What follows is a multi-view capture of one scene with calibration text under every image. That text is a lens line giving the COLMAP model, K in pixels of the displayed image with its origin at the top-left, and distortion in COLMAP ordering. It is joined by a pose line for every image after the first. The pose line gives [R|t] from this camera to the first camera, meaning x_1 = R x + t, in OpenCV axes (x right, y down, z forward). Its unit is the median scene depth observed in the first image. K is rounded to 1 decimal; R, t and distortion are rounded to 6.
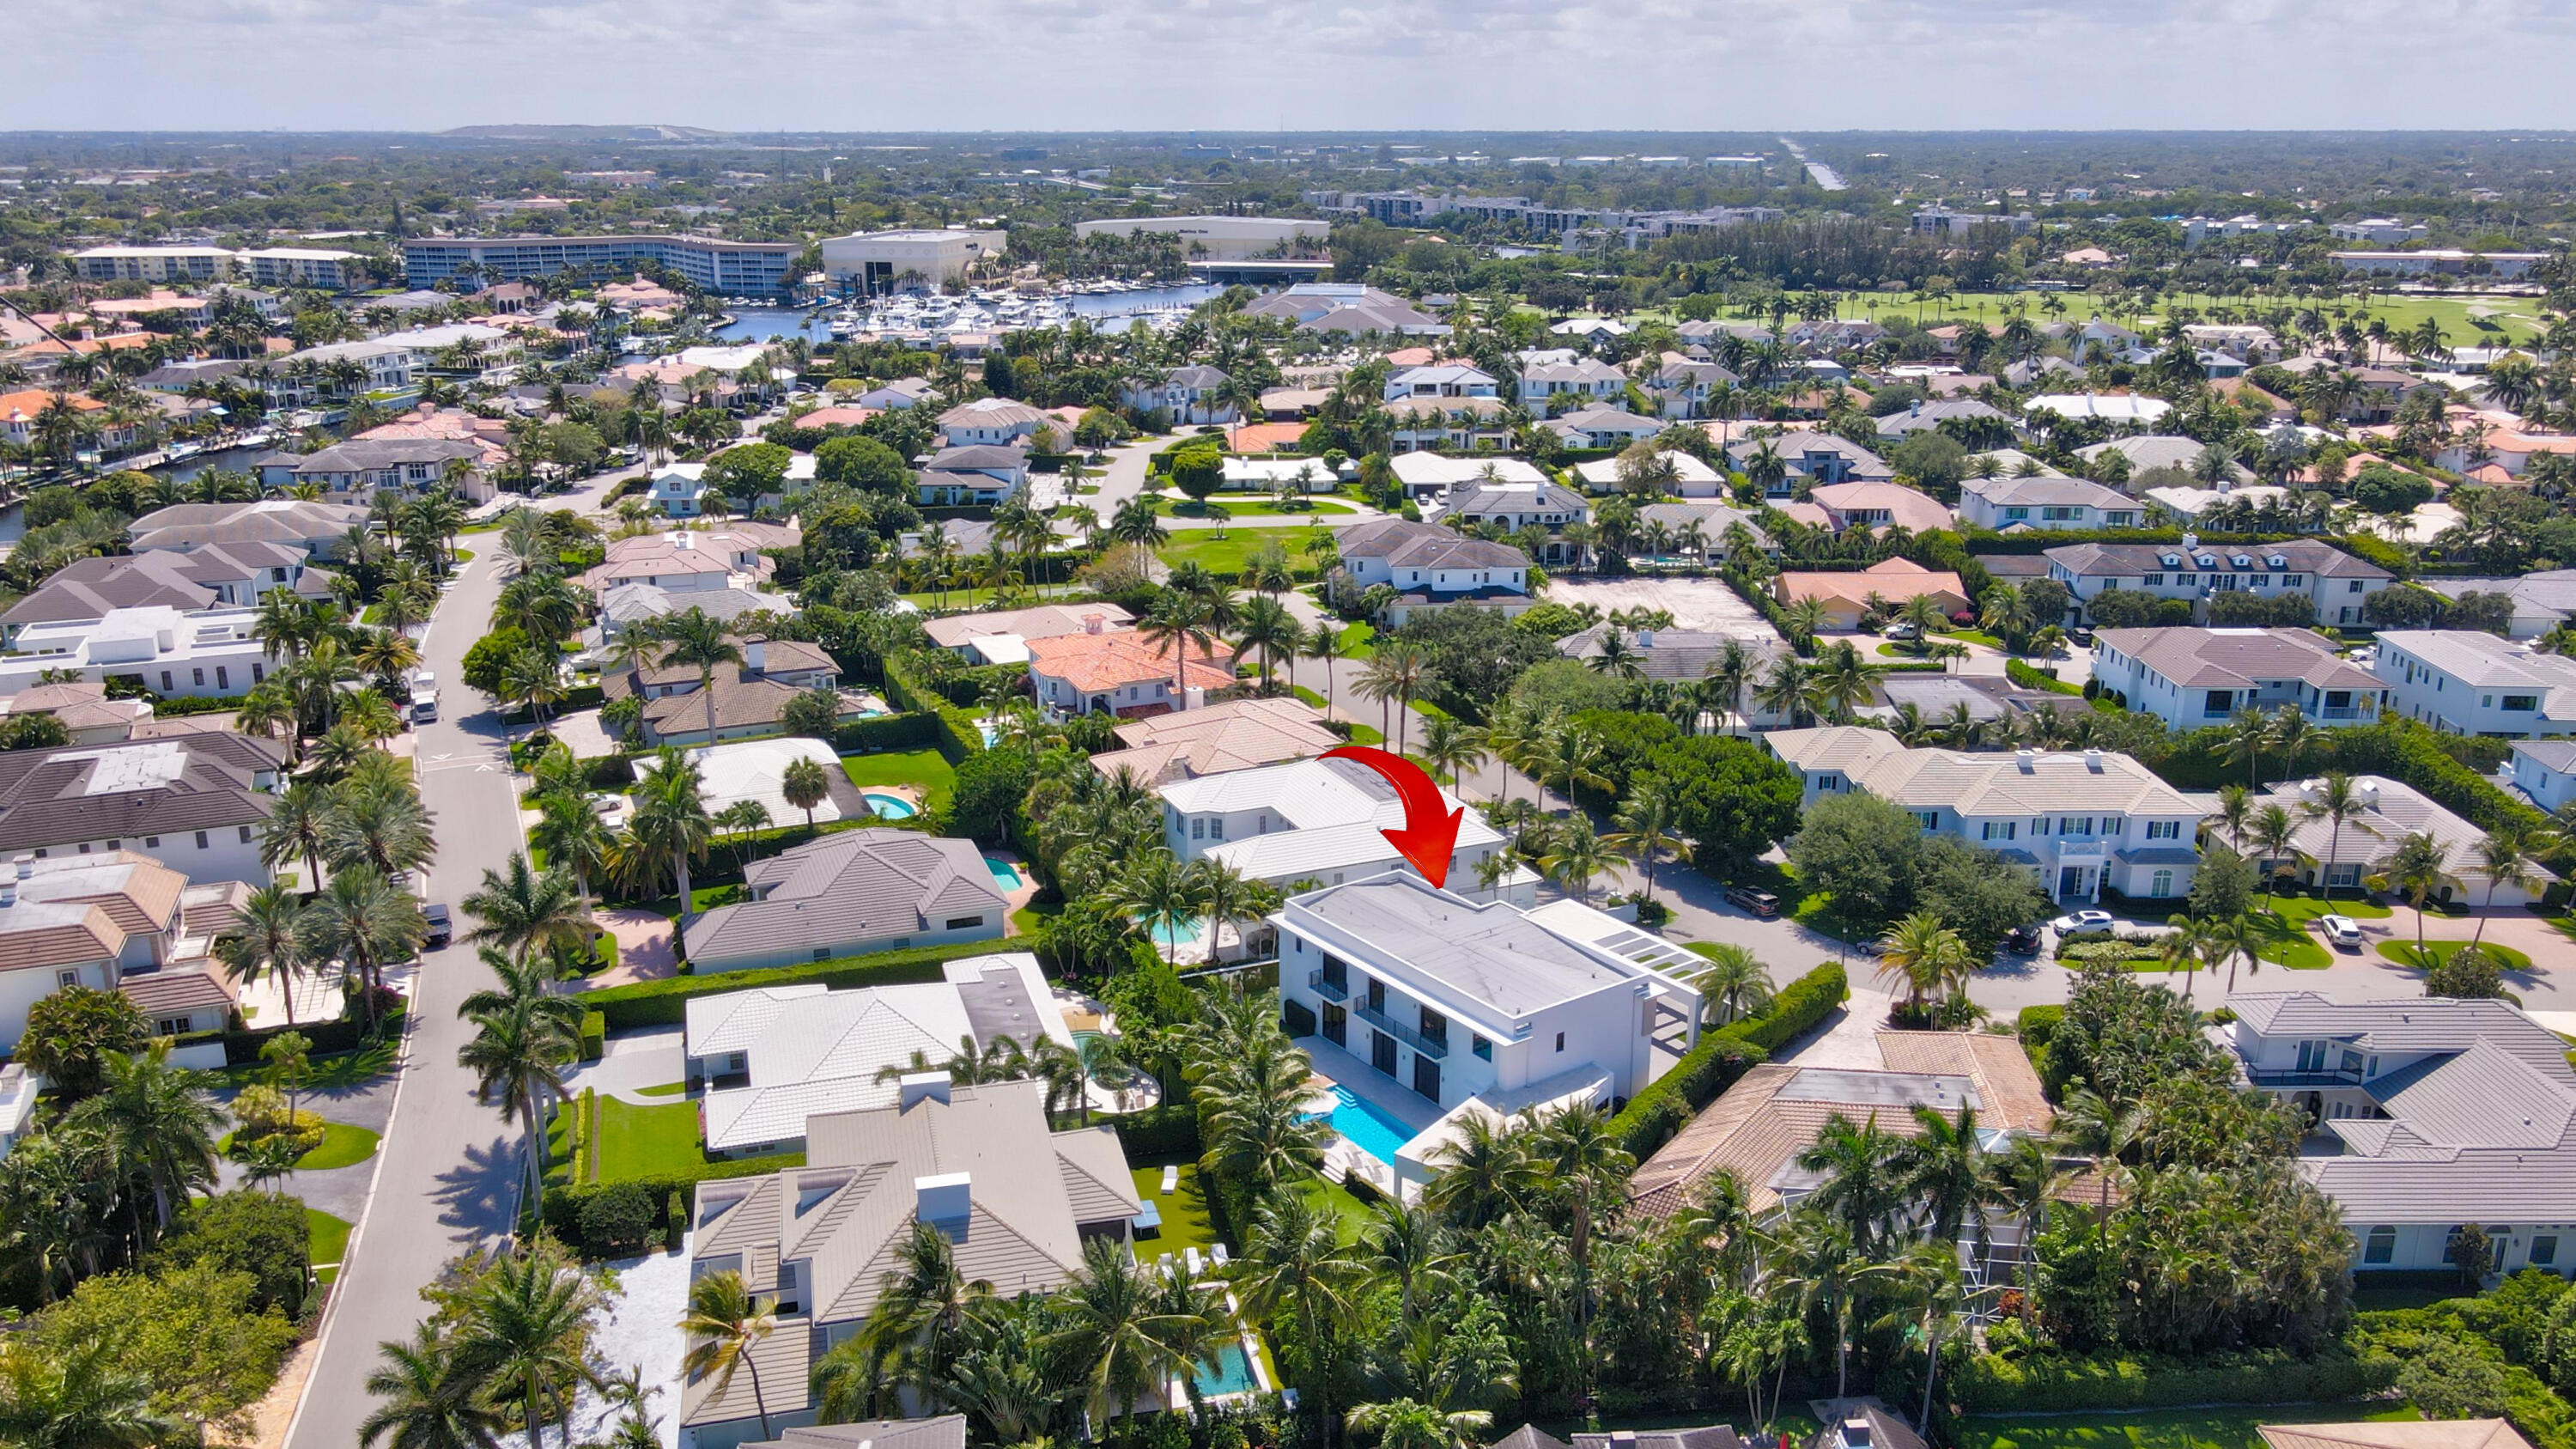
lens RADIAL K [[1966.7, 0, 1289.0], [0, 1966.7, 725.0], [0, 0, 1]] dist [-0.012584, 0.056838]
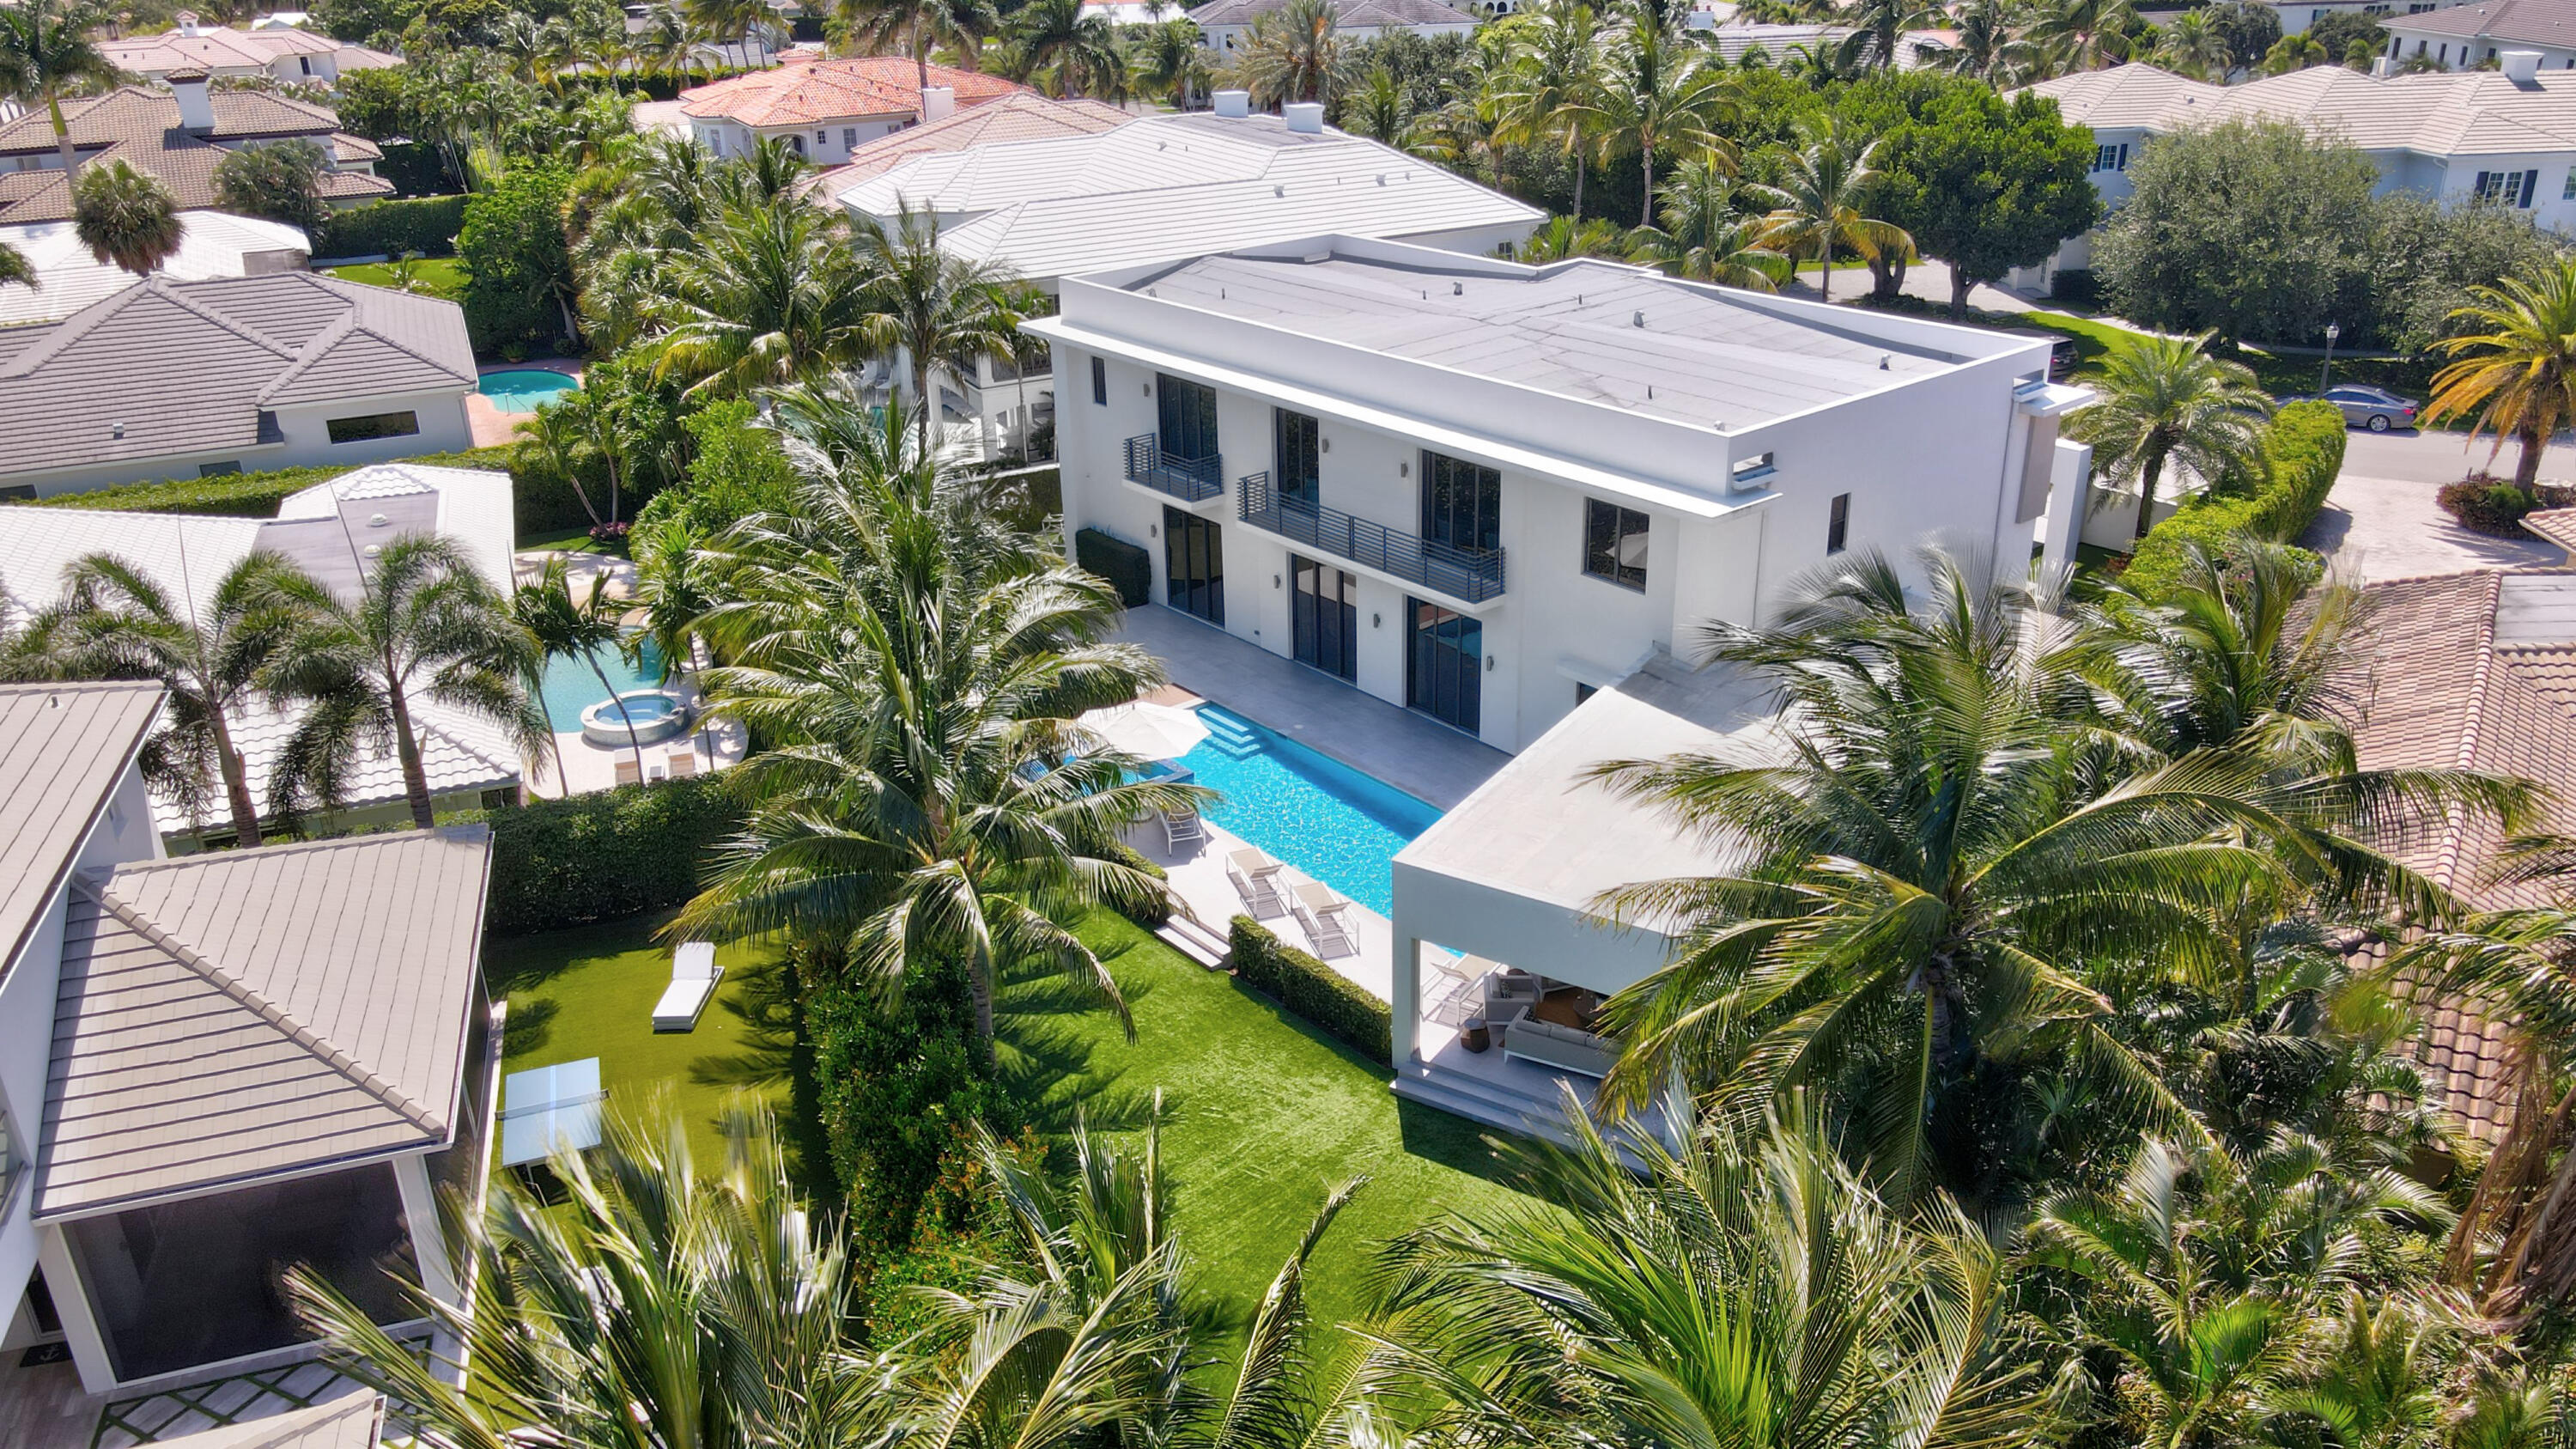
lens RADIAL K [[1966.7, 0, 1289.0], [0, 1966.7, 725.0], [0, 0, 1]] dist [-0.012584, 0.056838]
pose [[0.997515, -0.050827, 0.048782, 0.021603], [0.044112, 0.990527, 0.130038, 0.136073], [-0.054929, -0.127563, 0.990308, 0.610542]]
